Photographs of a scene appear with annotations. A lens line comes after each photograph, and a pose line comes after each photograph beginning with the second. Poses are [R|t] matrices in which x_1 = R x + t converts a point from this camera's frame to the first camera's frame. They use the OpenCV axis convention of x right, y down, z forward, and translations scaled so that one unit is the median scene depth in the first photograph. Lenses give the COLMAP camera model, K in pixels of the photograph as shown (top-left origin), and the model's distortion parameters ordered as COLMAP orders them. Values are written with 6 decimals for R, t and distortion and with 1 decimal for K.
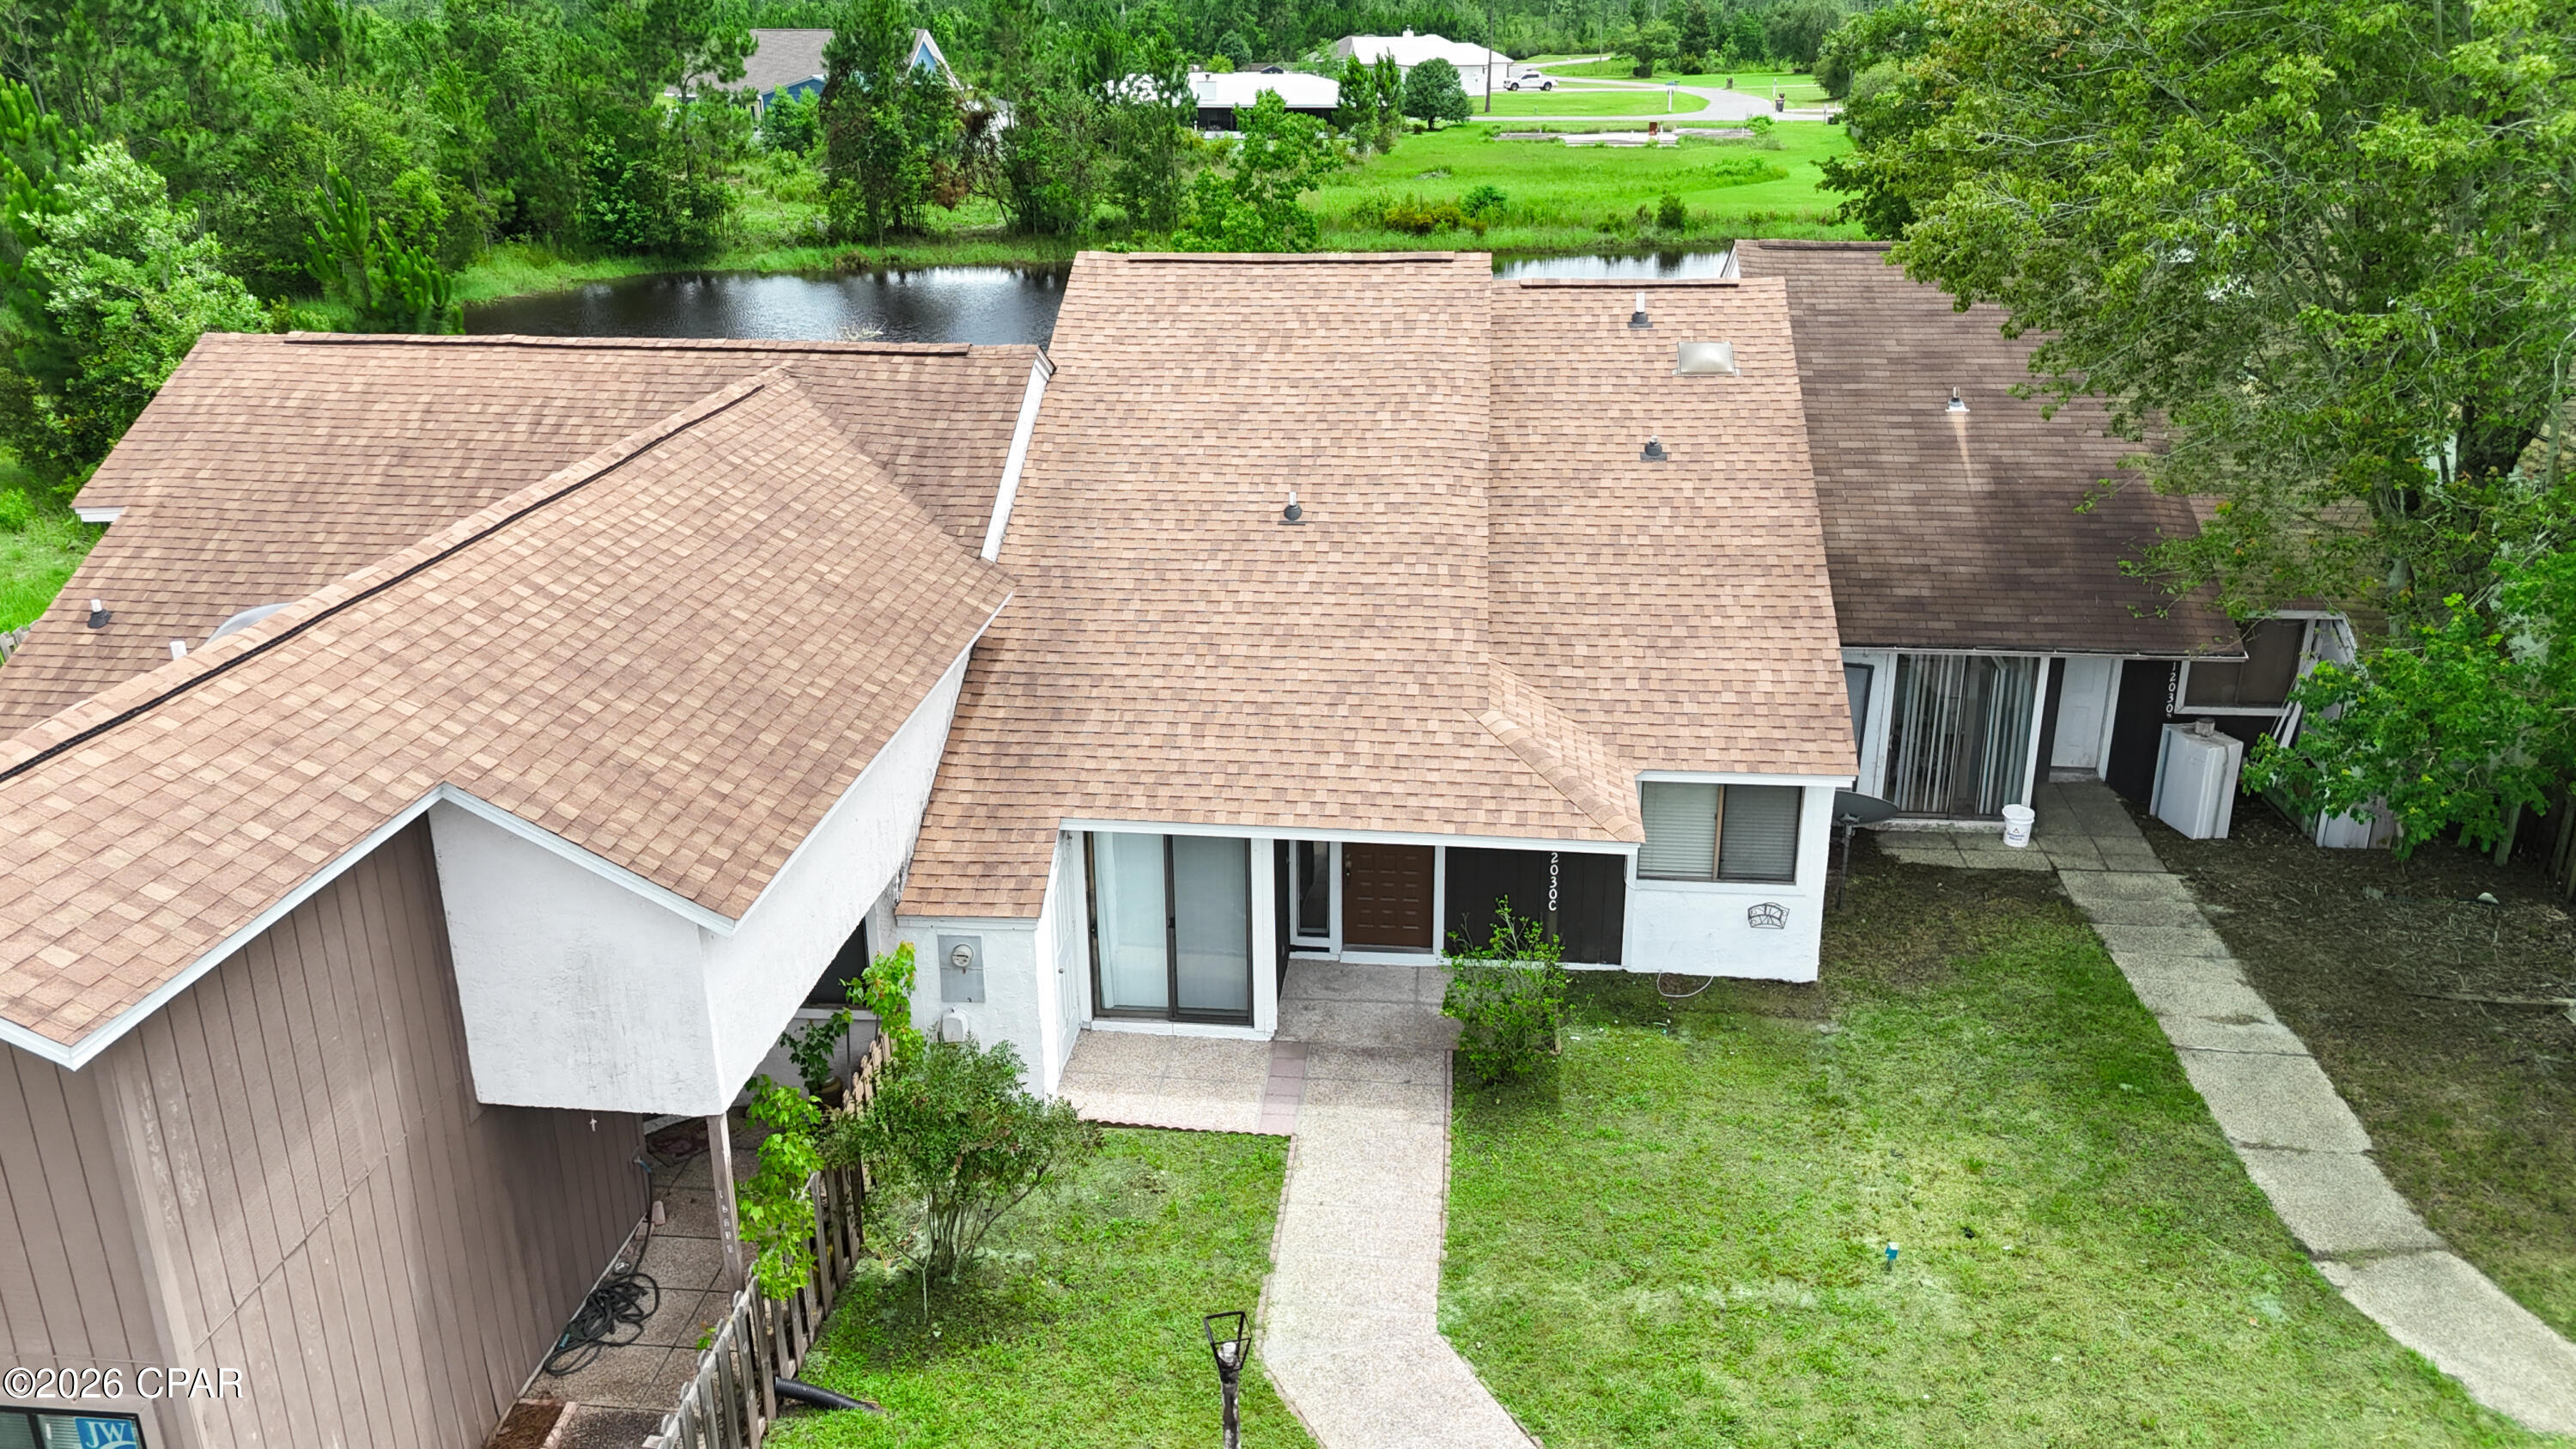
lens RADIAL K [[1874.4, 0, 1292.5], [0, 1874.4, 730.8], [0, 0, 1]] dist [0.052091, -0.034101]
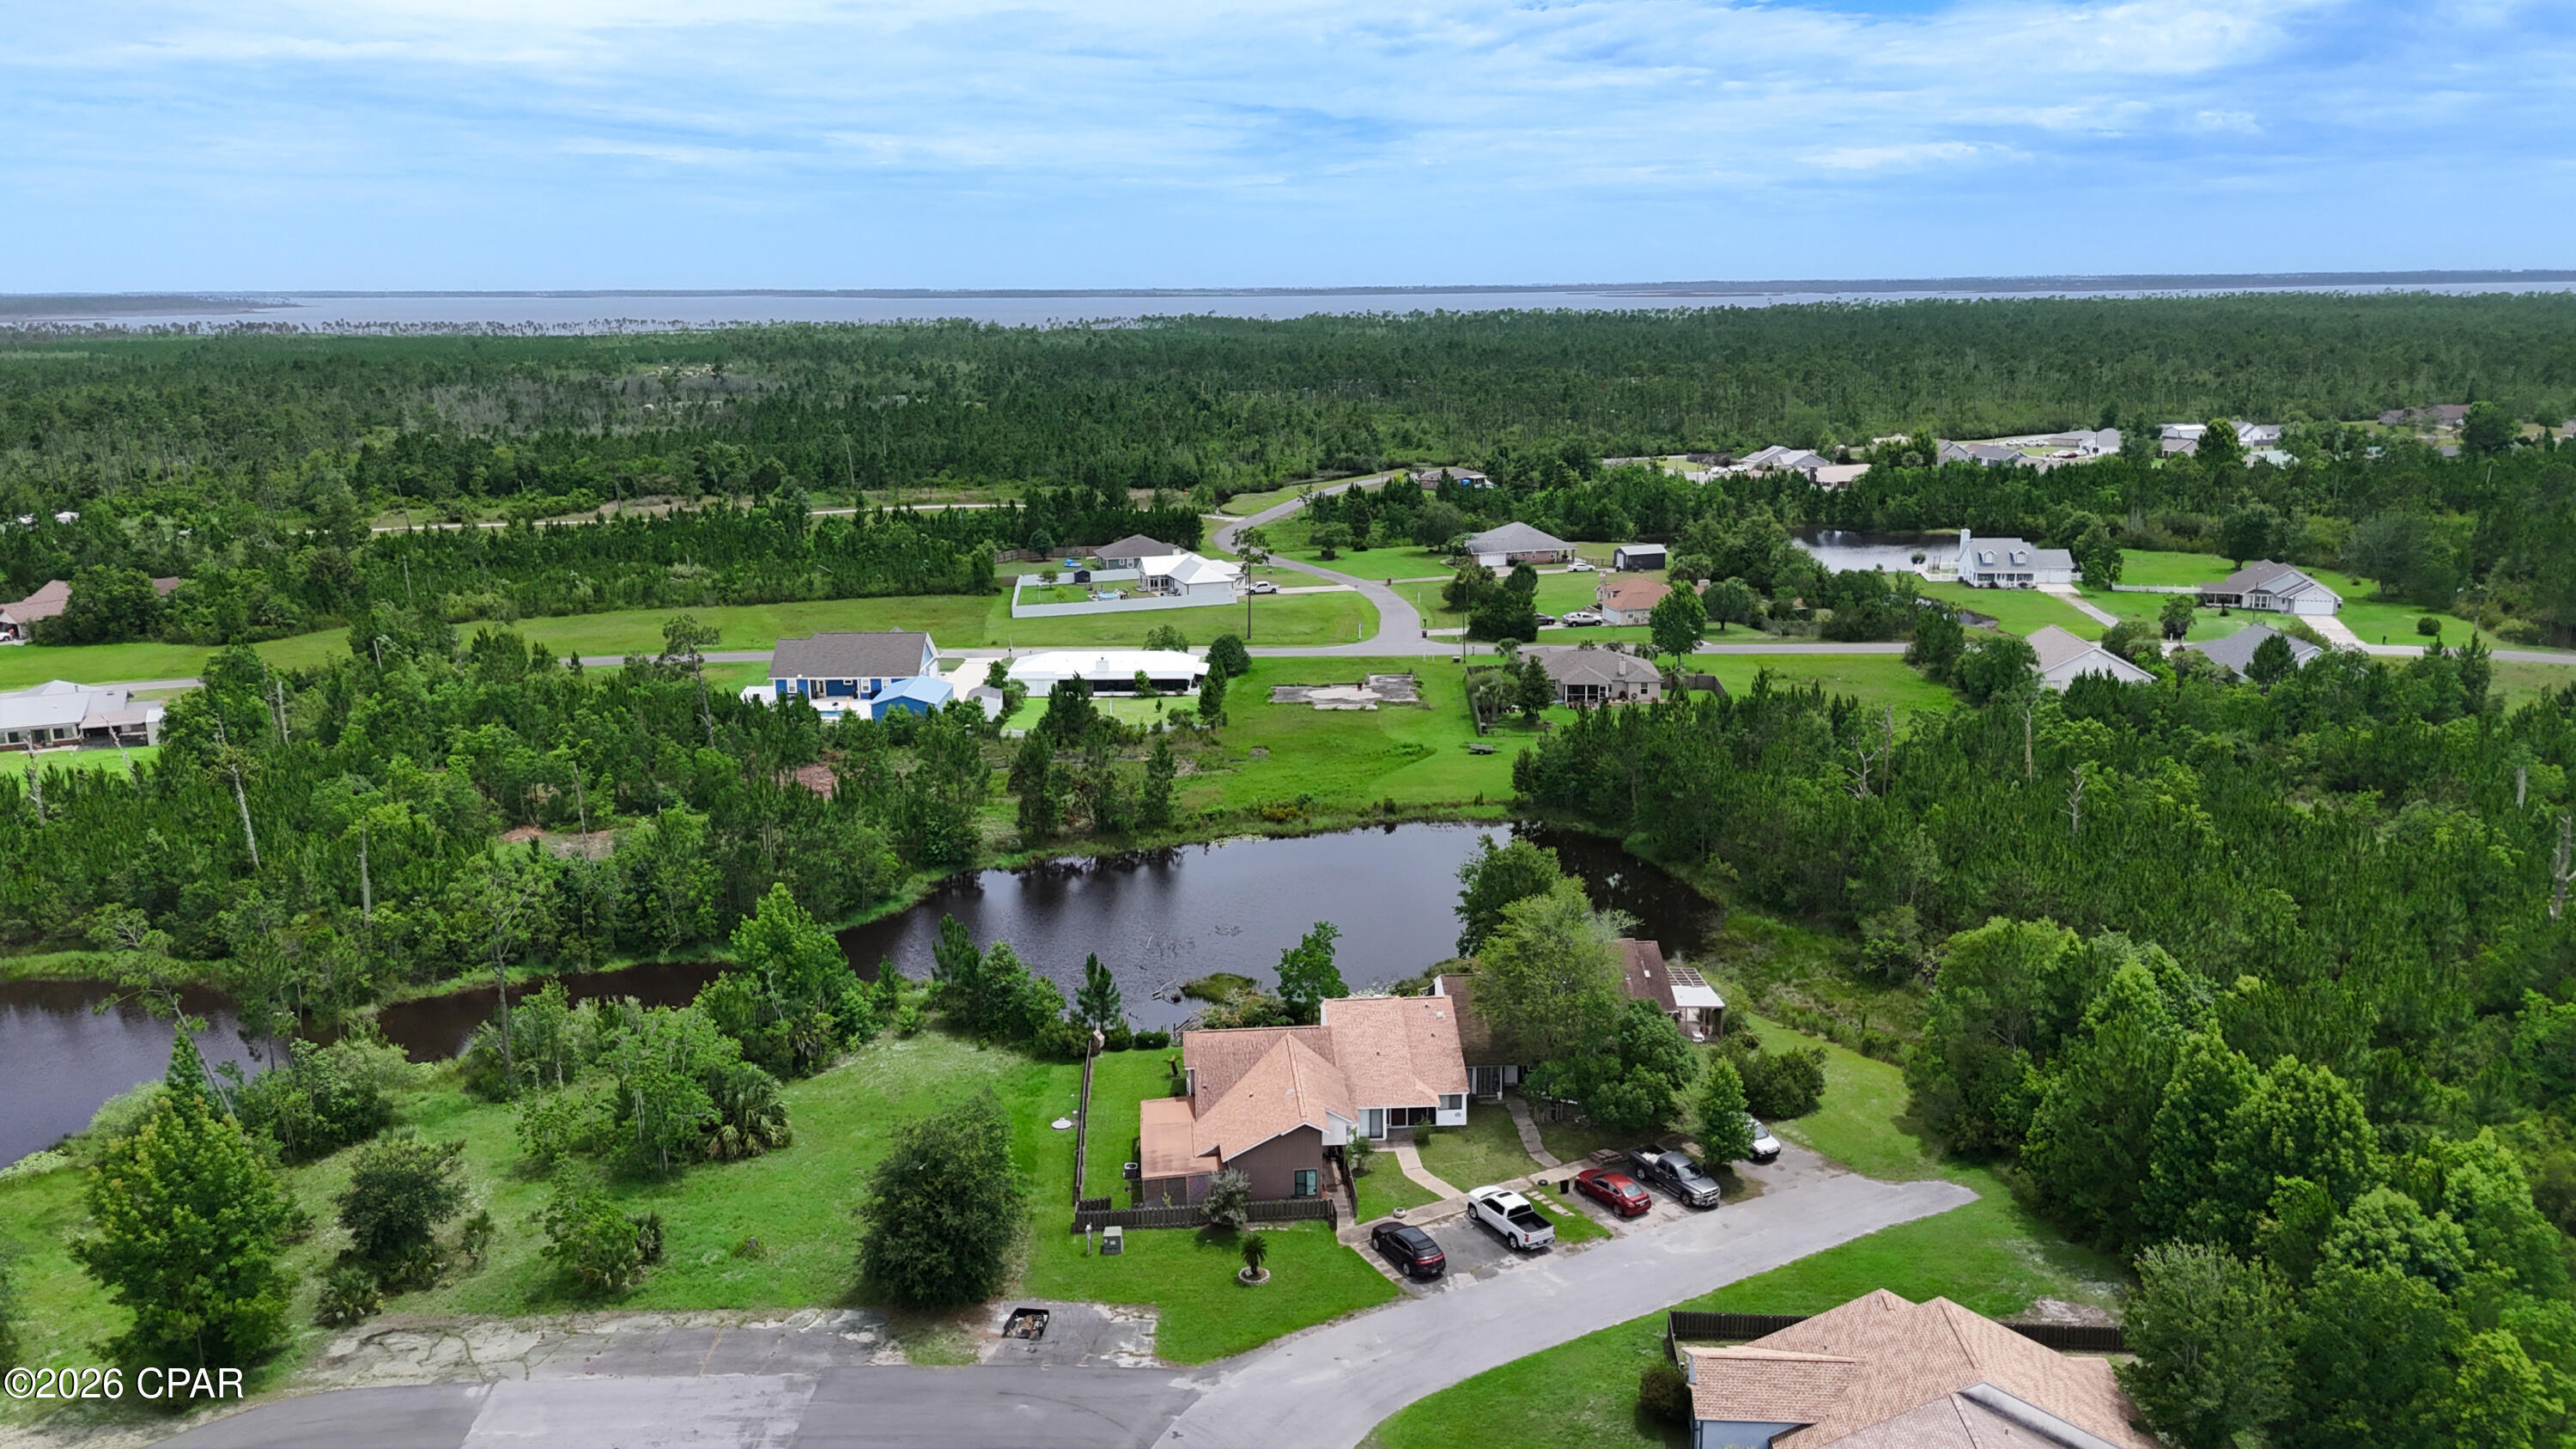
lens RADIAL K [[1874.4, 0, 1292.5], [0, 1874.4, 730.8], [0, 0, 1]] dist [0.052091, -0.034101]
pose [[0.983805, -0.039701, 0.174790, -1.386004], [0.062733, 0.989751, -0.128287, -0.415854], [-0.167905, 0.137175, 0.976213, -5.398882]]
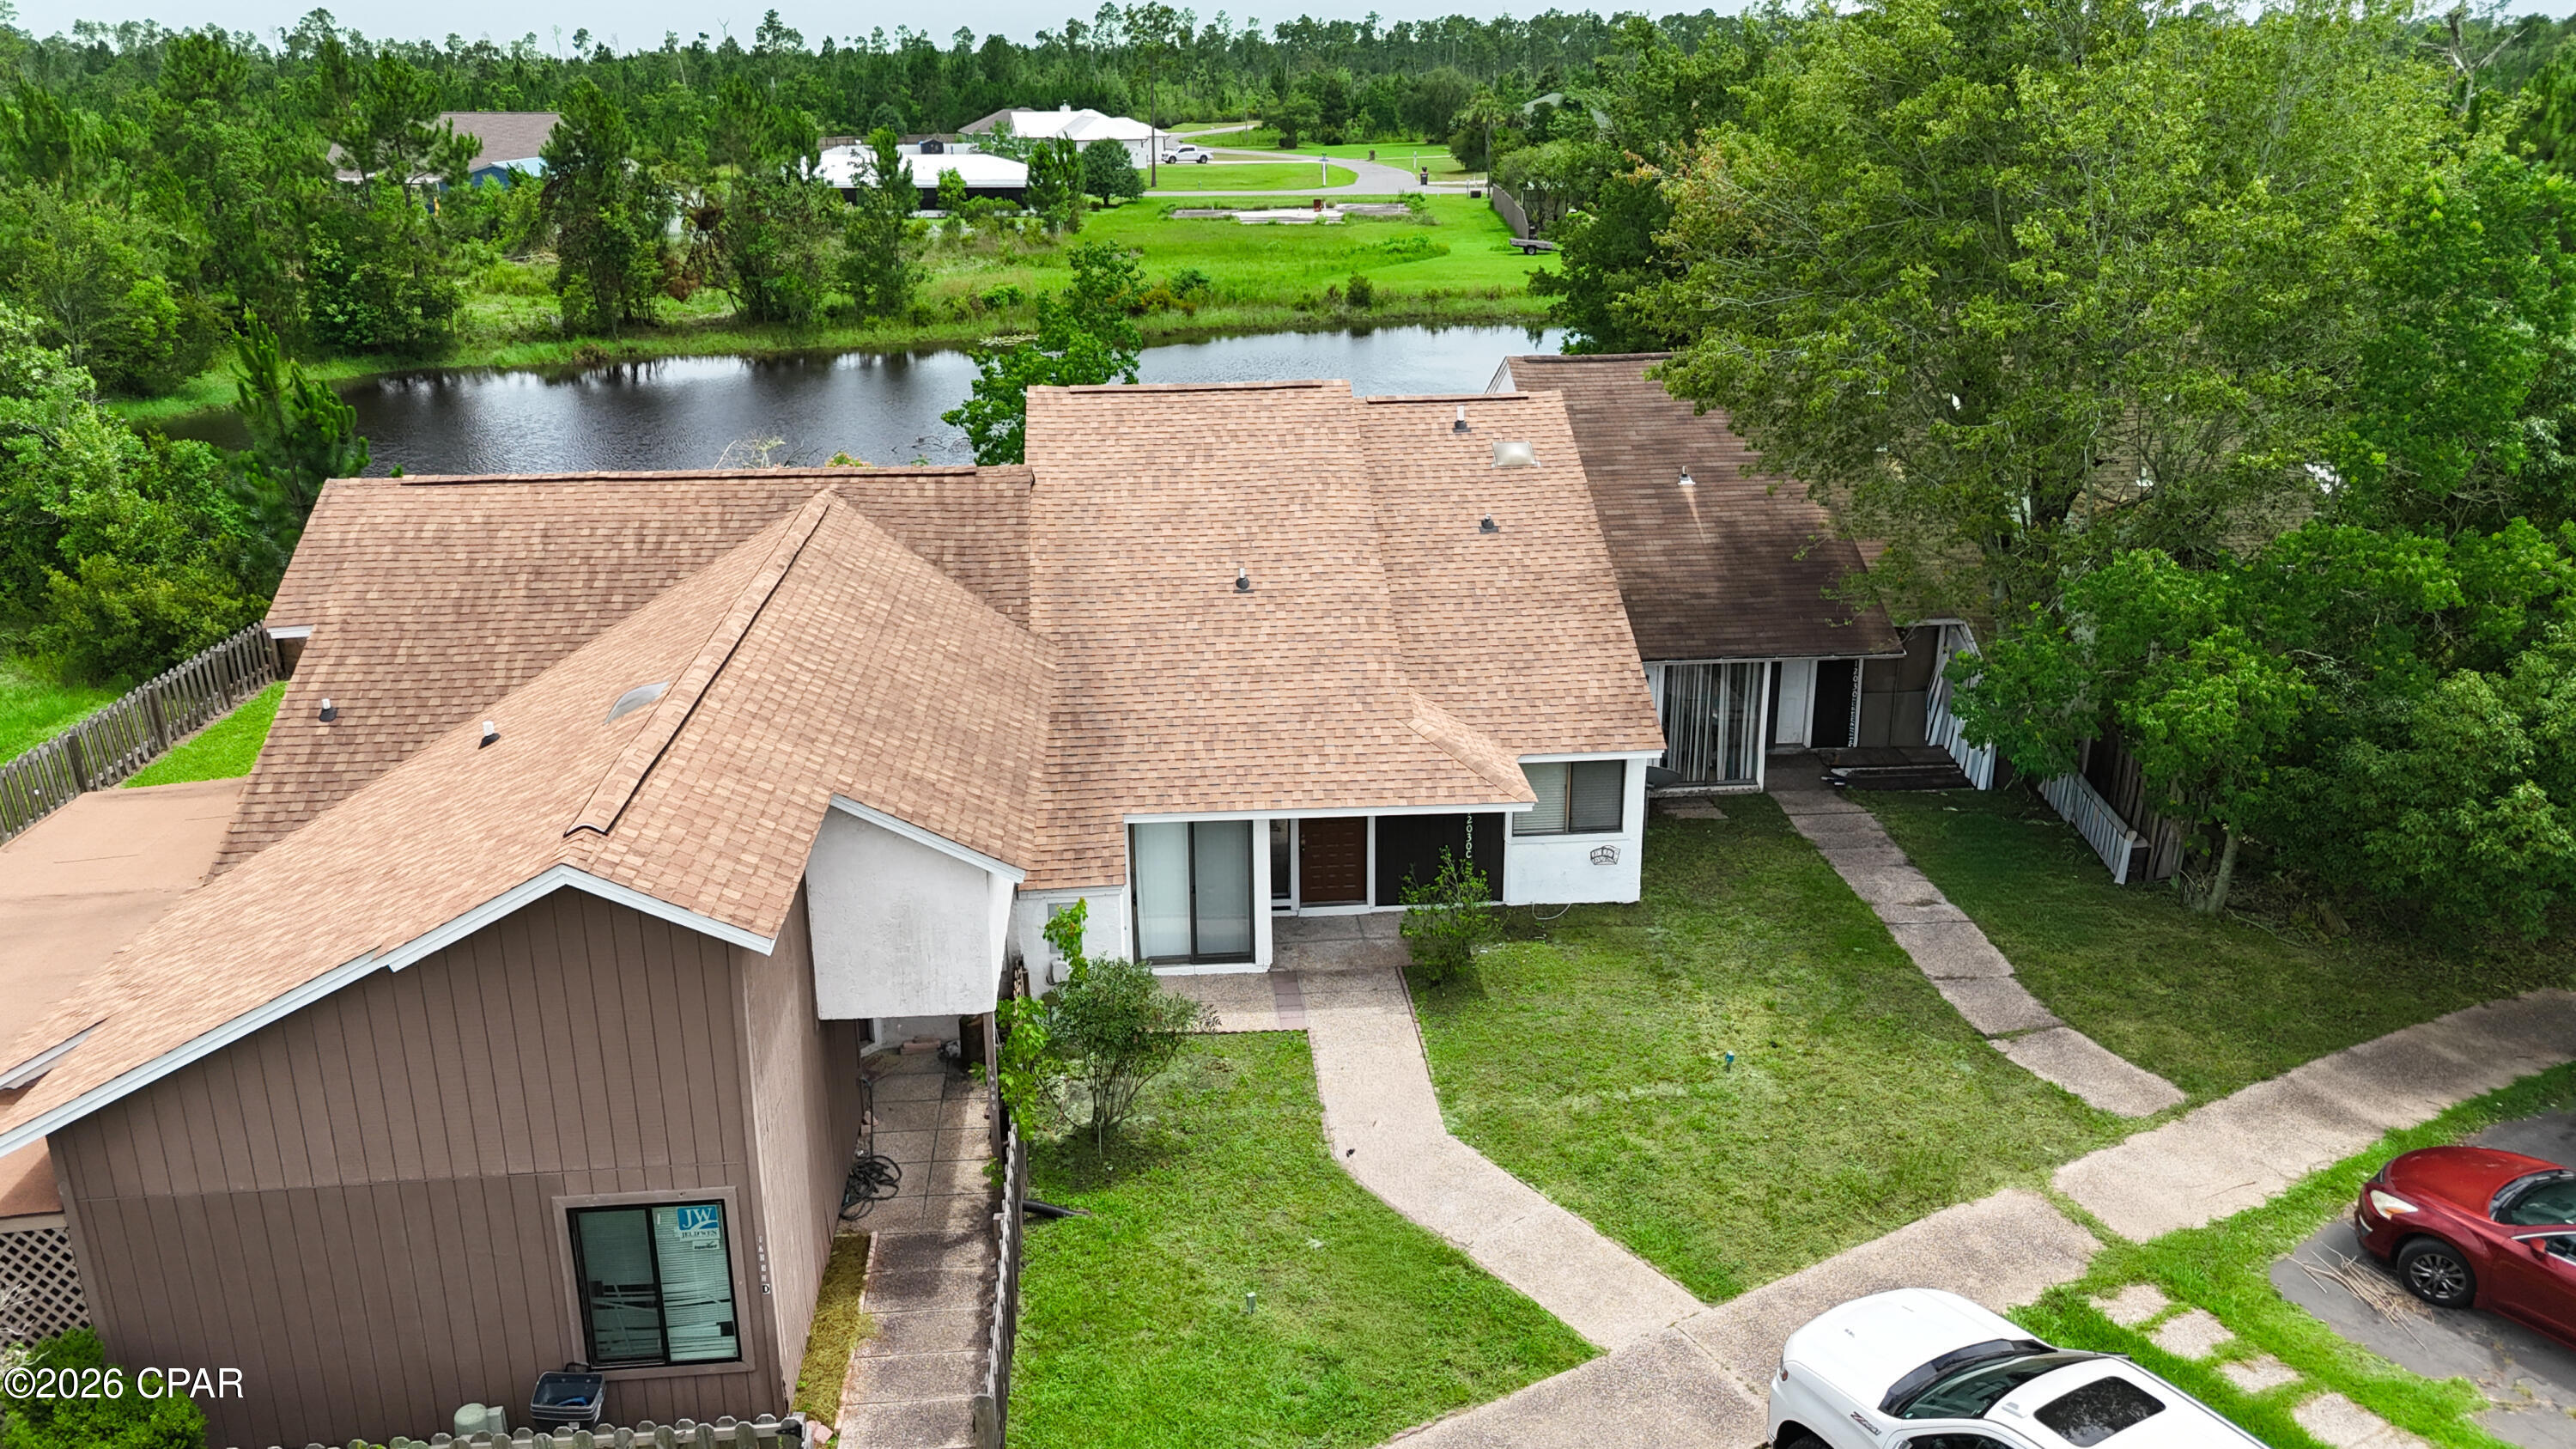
lens RADIAL K [[1879.3, 0, 1288.0], [0, 1879.3, 724.5], [0, 0, 1]] dist [0.073495, -0.086402]
pose [[0.983221, -0.060716, 0.172019, -0.215899], [0.066207, 0.997458, -0.026364, 0.022906], [-0.169981, 0.037310, 0.984741, -0.342682]]
